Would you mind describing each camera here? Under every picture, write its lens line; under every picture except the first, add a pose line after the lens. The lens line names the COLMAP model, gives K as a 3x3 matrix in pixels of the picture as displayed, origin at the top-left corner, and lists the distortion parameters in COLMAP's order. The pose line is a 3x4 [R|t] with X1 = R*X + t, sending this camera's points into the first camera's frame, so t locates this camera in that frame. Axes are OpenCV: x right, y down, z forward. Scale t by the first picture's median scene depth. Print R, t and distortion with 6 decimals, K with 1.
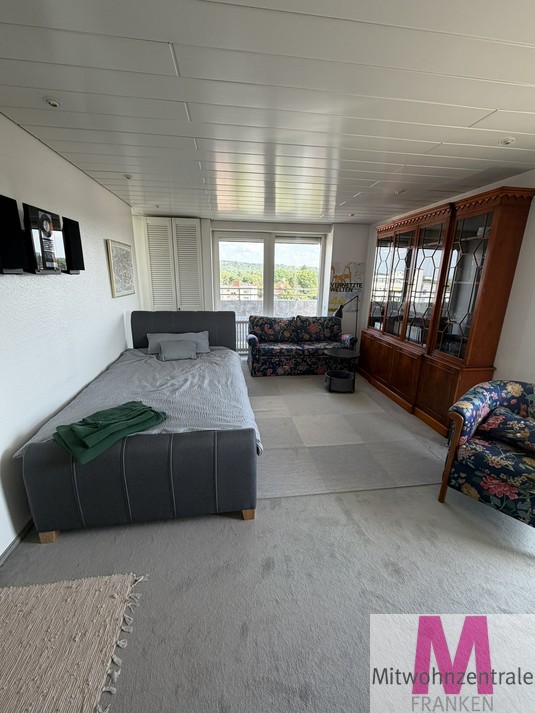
lens RADIAL K [[295.2, 0, 267.5], [0, 295.2, 356.5], [0, 0, 1]] dist [0.000416, 0.000300]
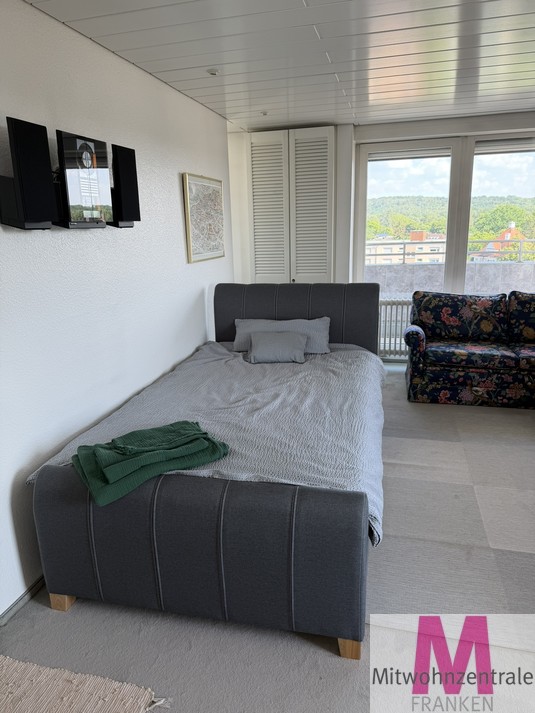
lens RADIAL K [[498.8, 0, 262.8], [0, 498.8, 358.5], [0, 0, 1]] dist [0.111236, -0.156521]
pose [[0.923863, 0.056944, -0.378462, 0.070092], [-0.059595, 0.998211, 0.004714, -0.000414], [0.378054, 0.018200, 0.925605, 0.030293]]
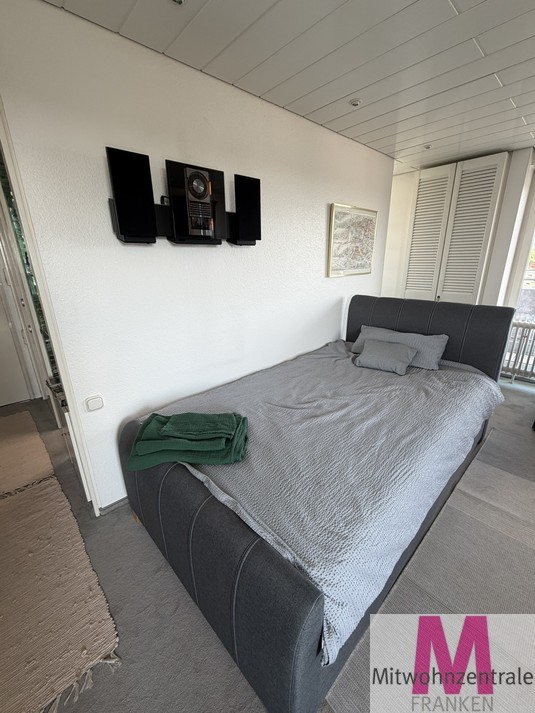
lens RADIAL K [[295.2, 0, 267.5], [0, 295.2, 356.5], [0, 0, 1]] dist [0.000416, 0.000300]
pose [[0.576416, 0.234385, -0.782820, 0.089674], [-0.194103, 0.969835, 0.147455, -0.074155], [0.793768, 0.066953, 0.604524, 0.395004]]
